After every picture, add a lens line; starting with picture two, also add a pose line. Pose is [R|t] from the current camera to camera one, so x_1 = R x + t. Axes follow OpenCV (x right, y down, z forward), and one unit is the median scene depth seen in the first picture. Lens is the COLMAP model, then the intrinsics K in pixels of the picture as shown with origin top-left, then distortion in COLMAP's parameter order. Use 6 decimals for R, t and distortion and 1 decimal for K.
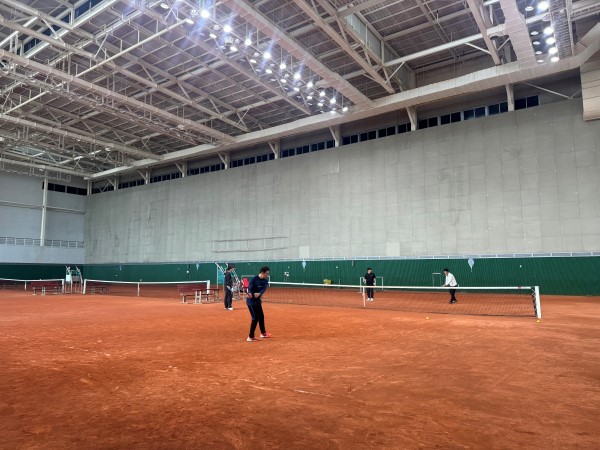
lens RADIAL K [[408.1, 0, 313.8], [0, 408.1, 225.5], [0, 0, 1]] dist [0.081625, -0.110395]
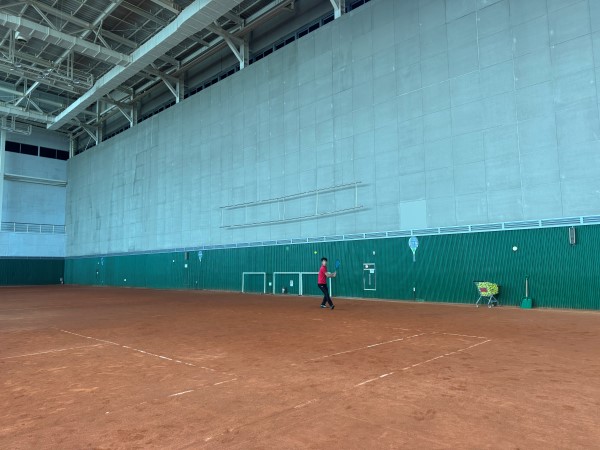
lens RADIAL K [[408.1, 0, 313.8], [0, 408.1, 225.5], [0, 0, 1]] dist [0.081625, -0.110395]
pose [[0.990278, -0.025924, -0.136662, -0.079530], [0.027930, 0.999528, 0.012782, 0.081650], [0.136266, -0.016475, 0.990535, 0.691521]]
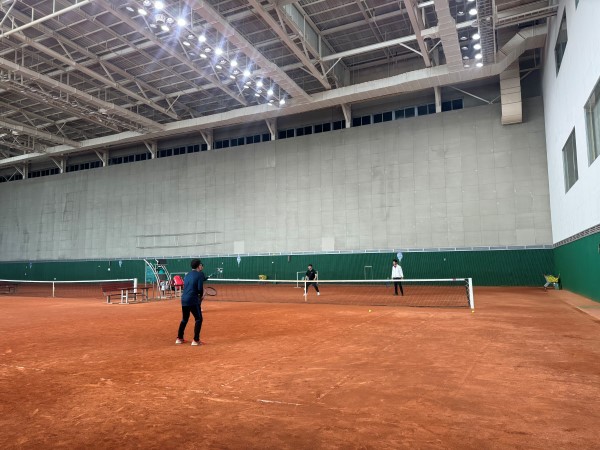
lens RADIAL K [[408.1, 0, 313.8], [0, 408.1, 225.5], [0, 0, 1]] dist [0.081625, -0.110395]
pose [[0.986589, 0.004308, 0.163169, -0.008194], [-0.006161, 0.999922, 0.010857, 0.001800], [-0.163109, -0.011717, 0.986538, 0.012823]]
